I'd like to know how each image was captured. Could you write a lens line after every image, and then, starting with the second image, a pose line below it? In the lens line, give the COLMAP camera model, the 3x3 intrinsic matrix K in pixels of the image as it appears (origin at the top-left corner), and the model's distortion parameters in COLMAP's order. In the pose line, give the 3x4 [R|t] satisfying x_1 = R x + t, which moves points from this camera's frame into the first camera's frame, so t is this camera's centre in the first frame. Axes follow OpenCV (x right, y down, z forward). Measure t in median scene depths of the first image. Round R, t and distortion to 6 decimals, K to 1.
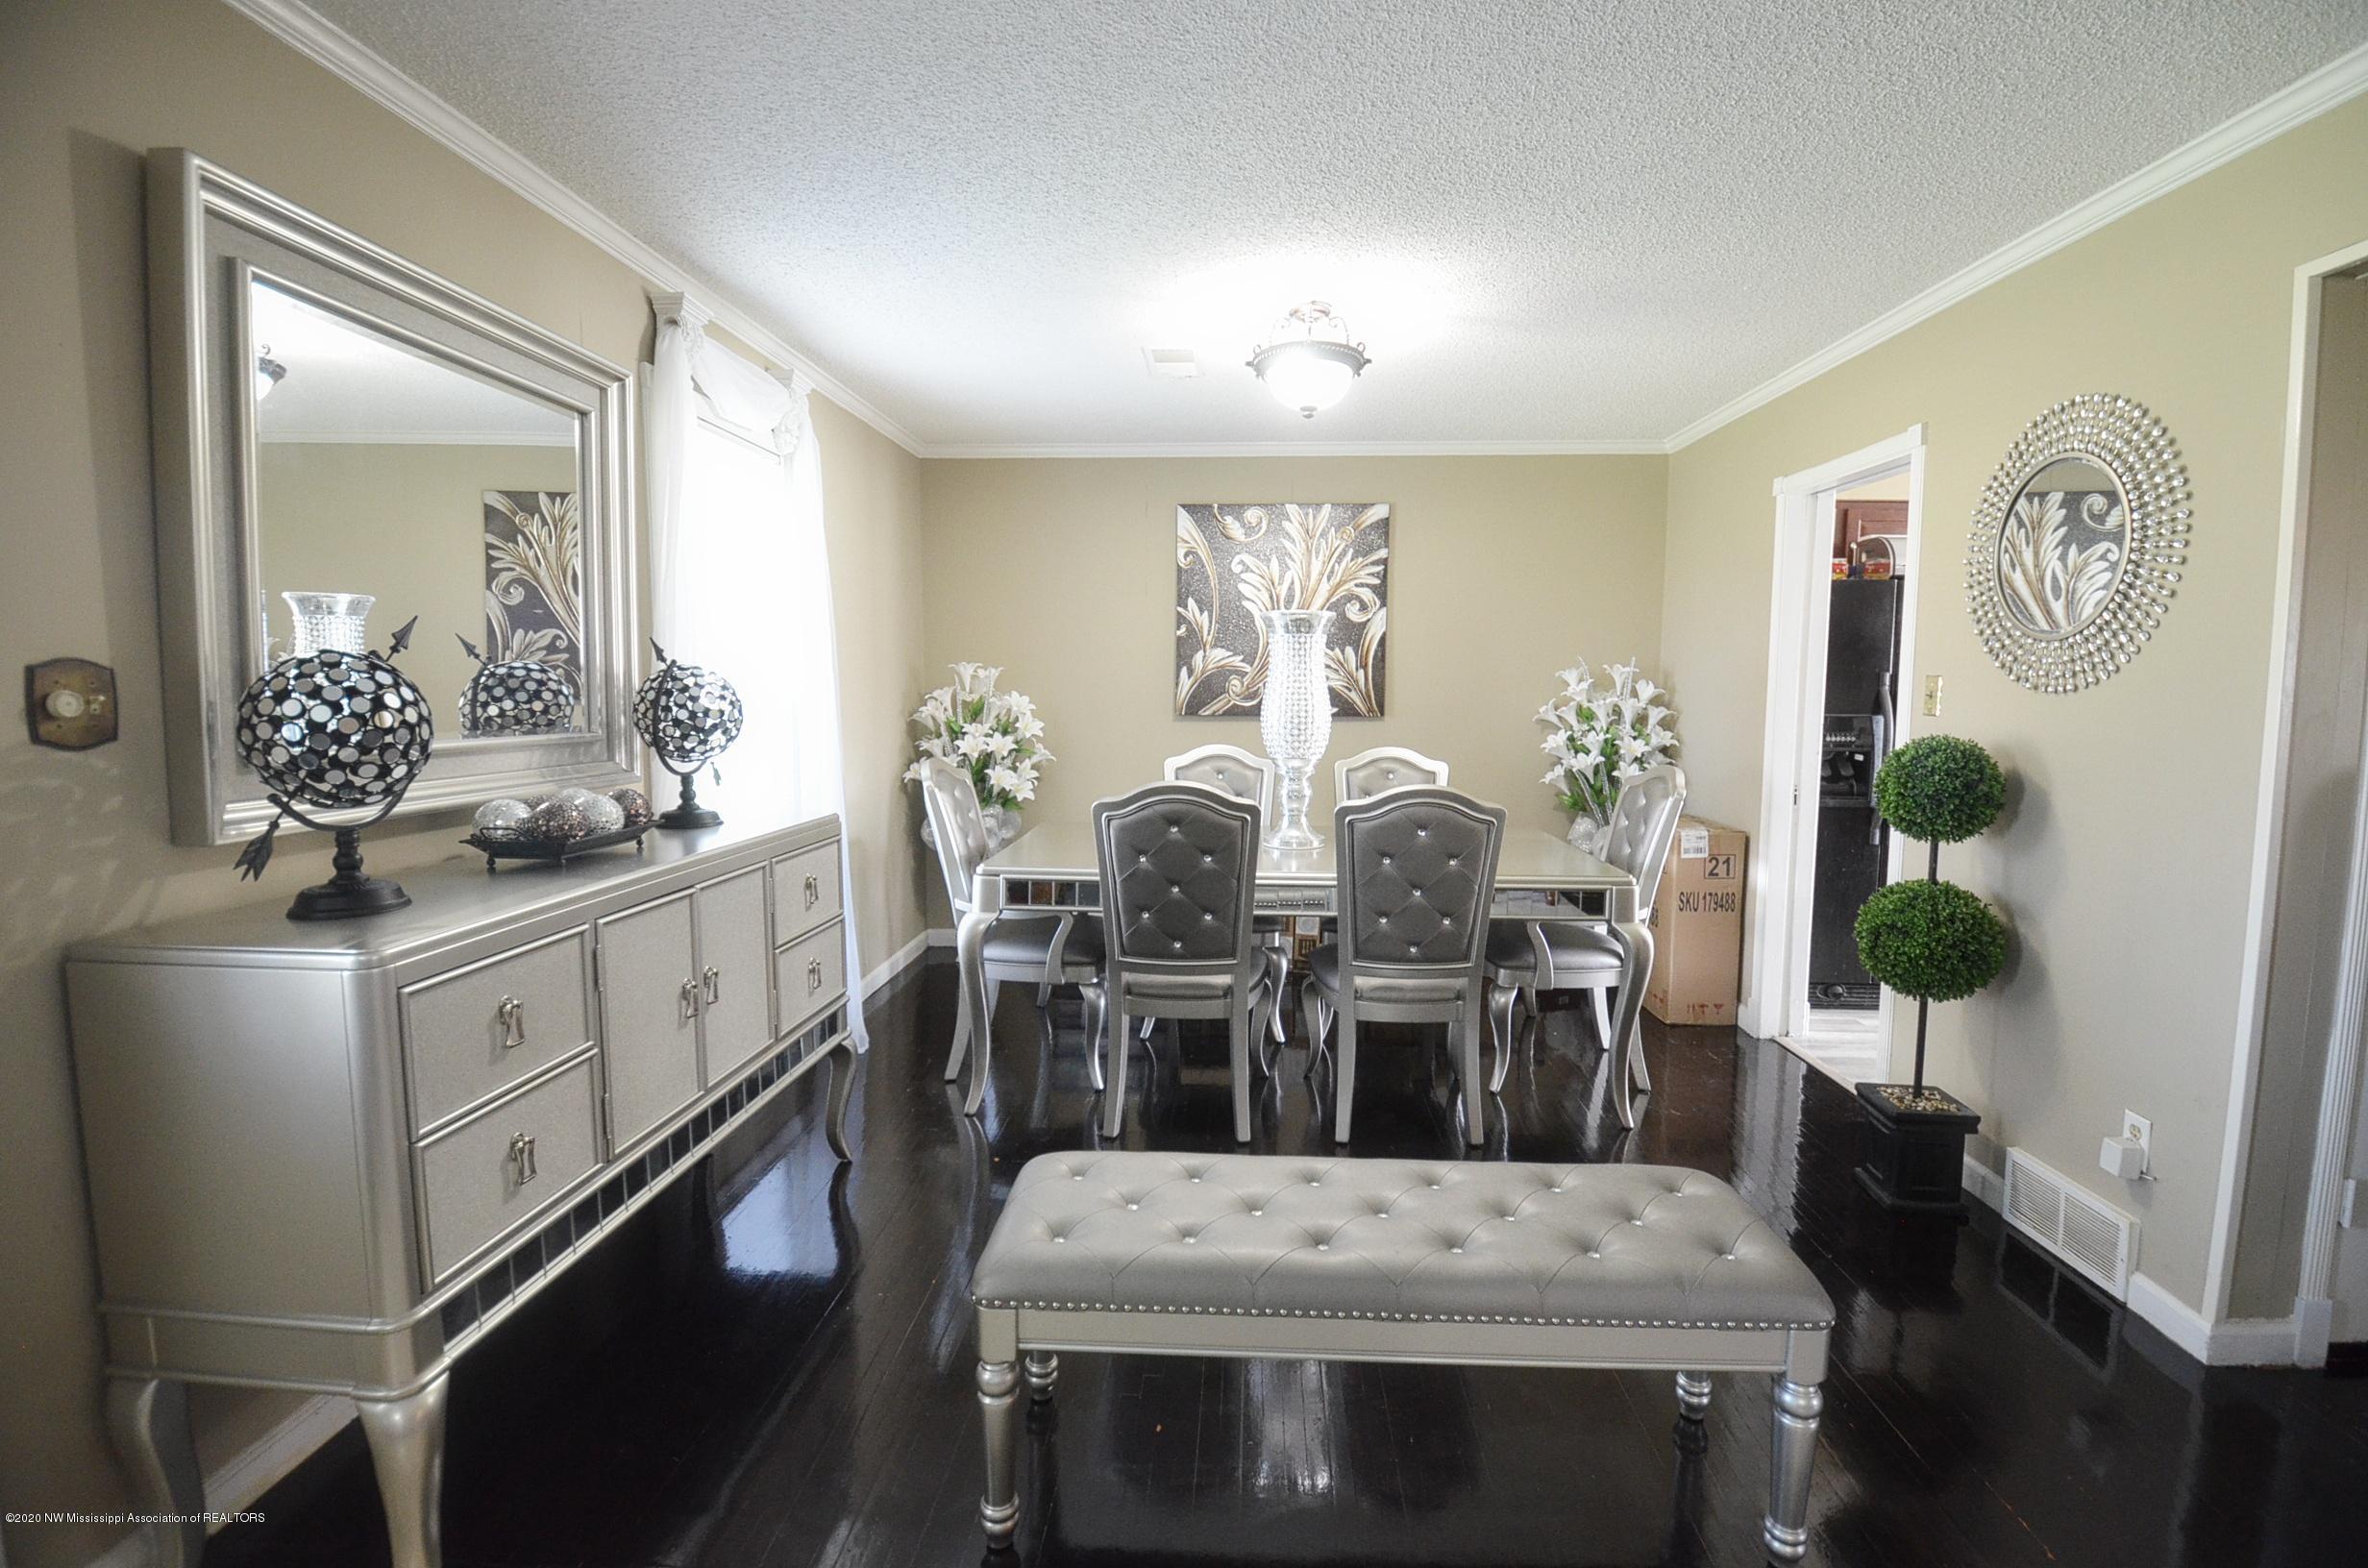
lens RADIAL K [[1035.5, 0, 1177.6], [0, 1035.5, 780.4], [0, 0, 1]] dist [0.015173, -0.001246]
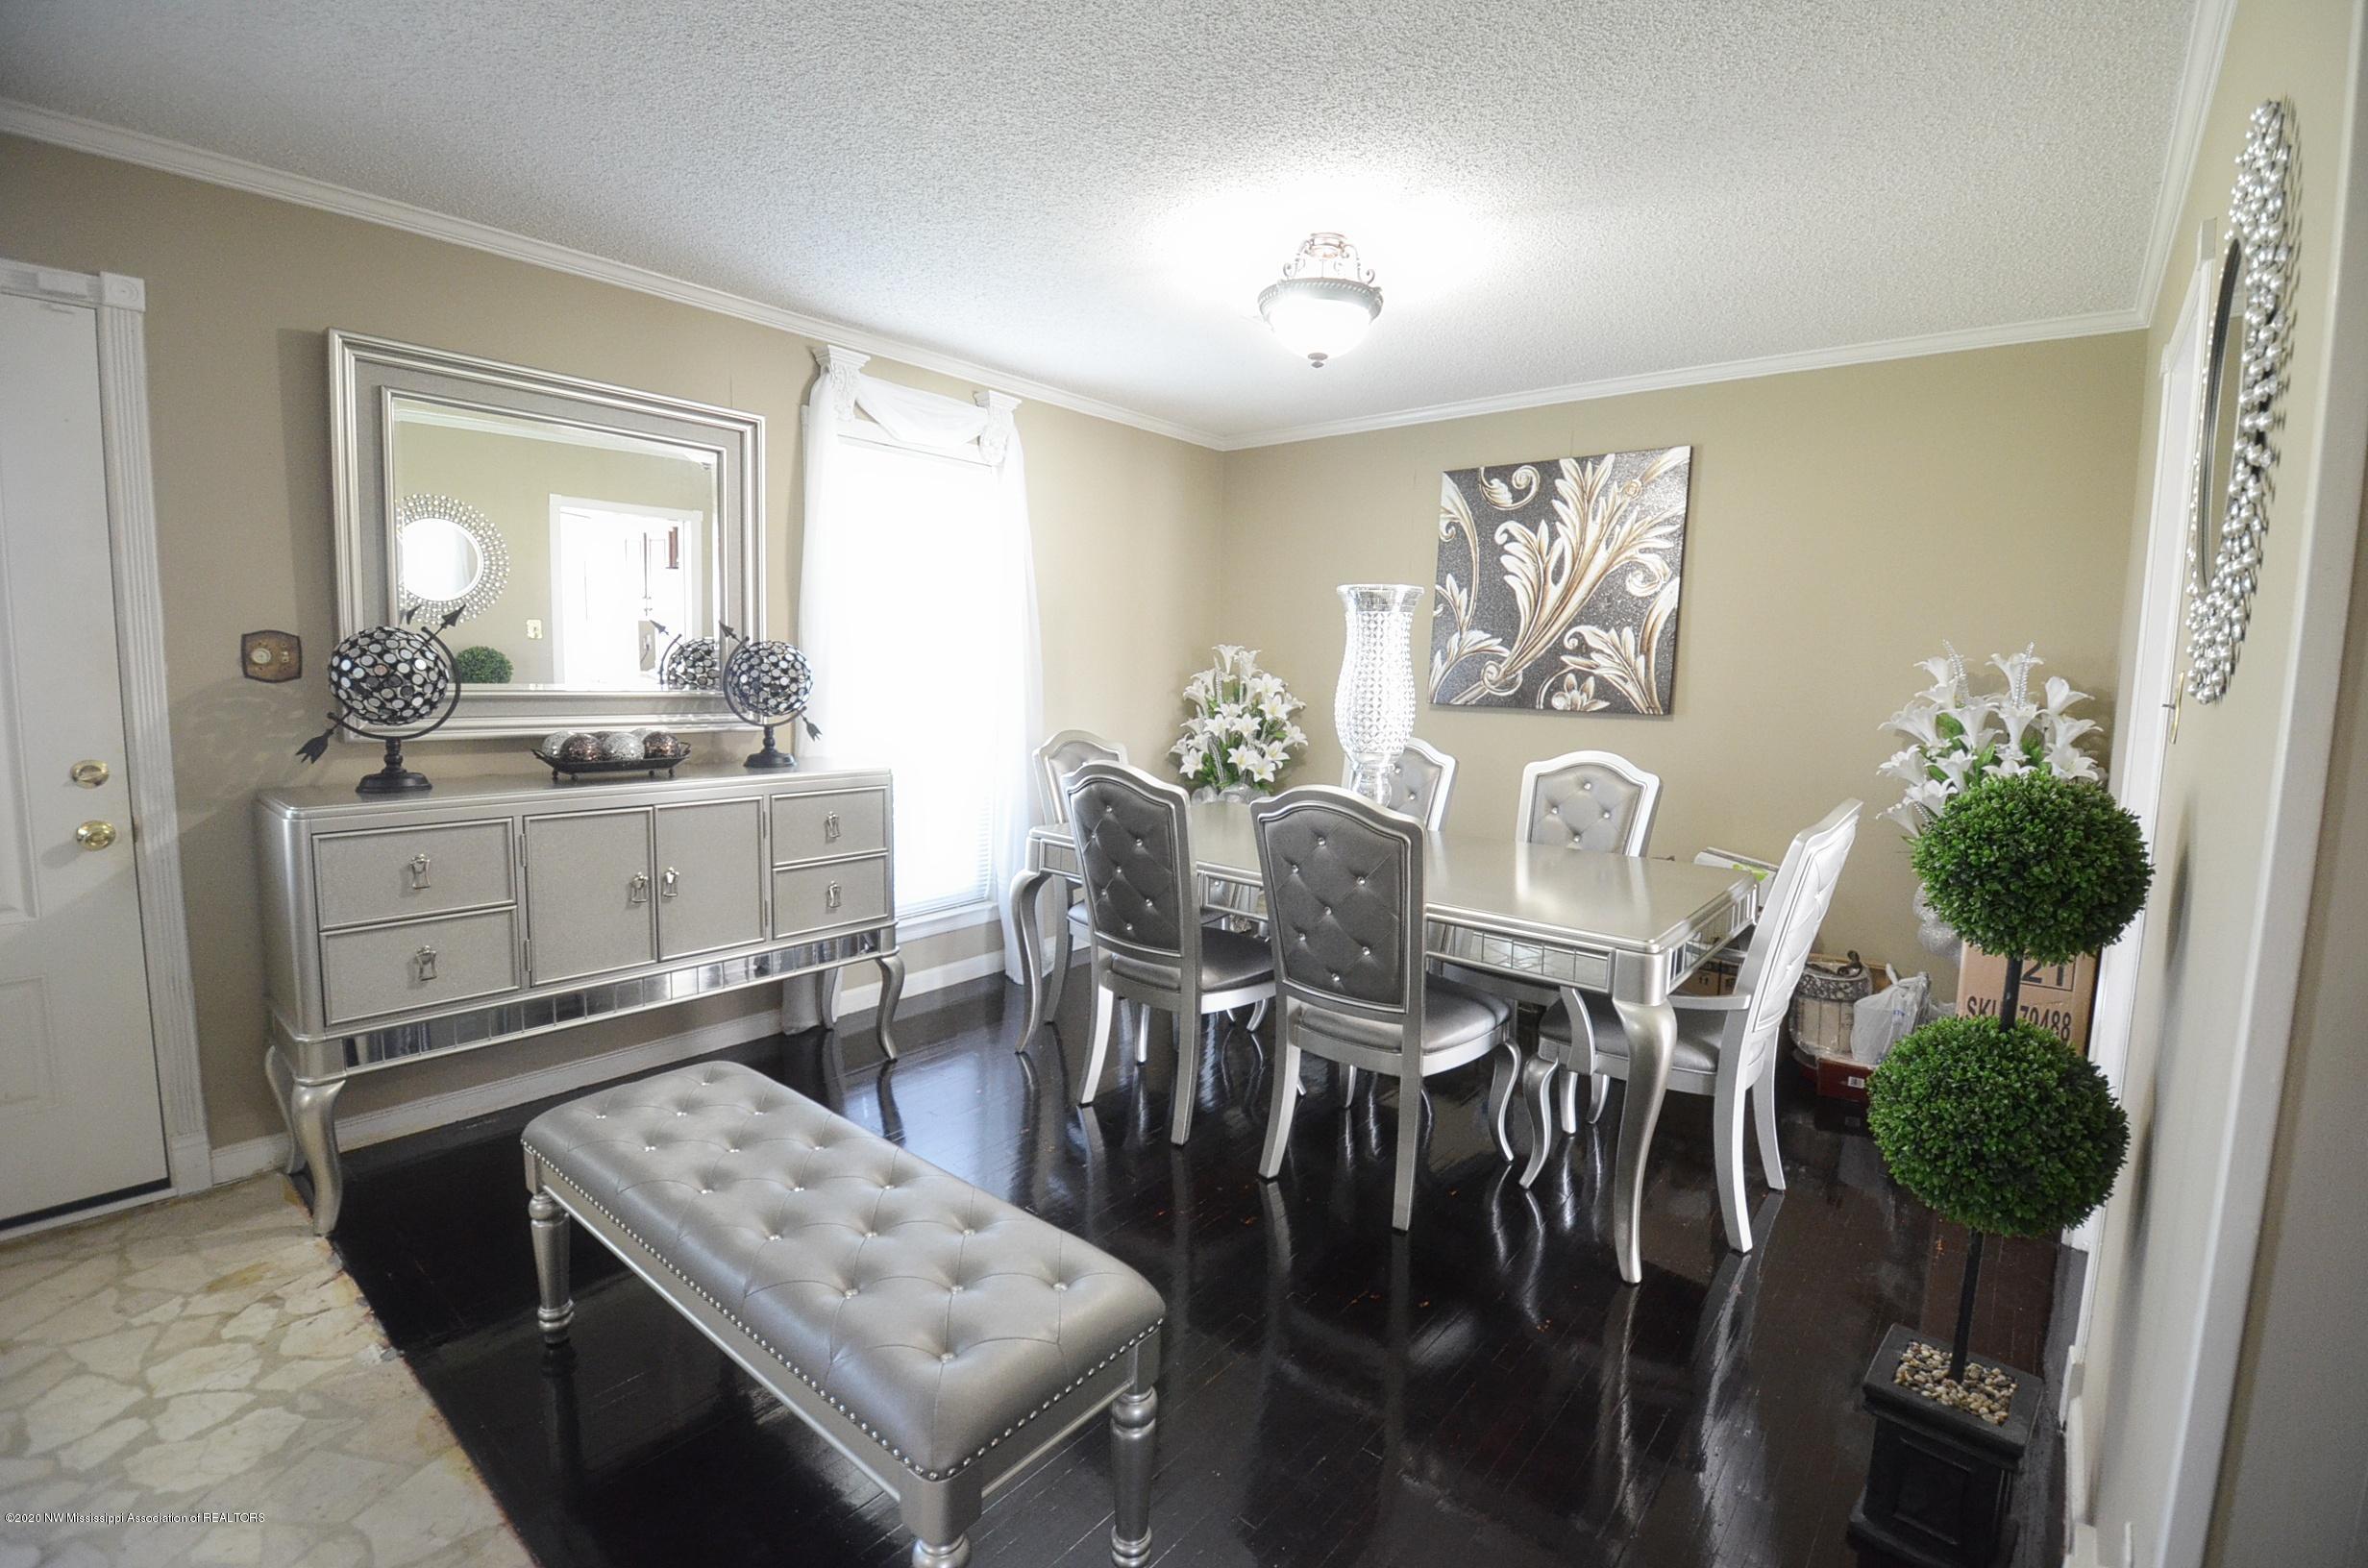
lens RADIAL K [[1035.5, 0, 1172.0], [0, 1035.5, 772.4], [0, 0, 1]] dist [0.015173, -0.001246]
pose [[0.810370, 0.080563, -0.580354, 0.363670], [-0.076469, 0.996572, 0.031565, -0.014532], [0.580907, 0.018800, 0.813753, 0.130559]]
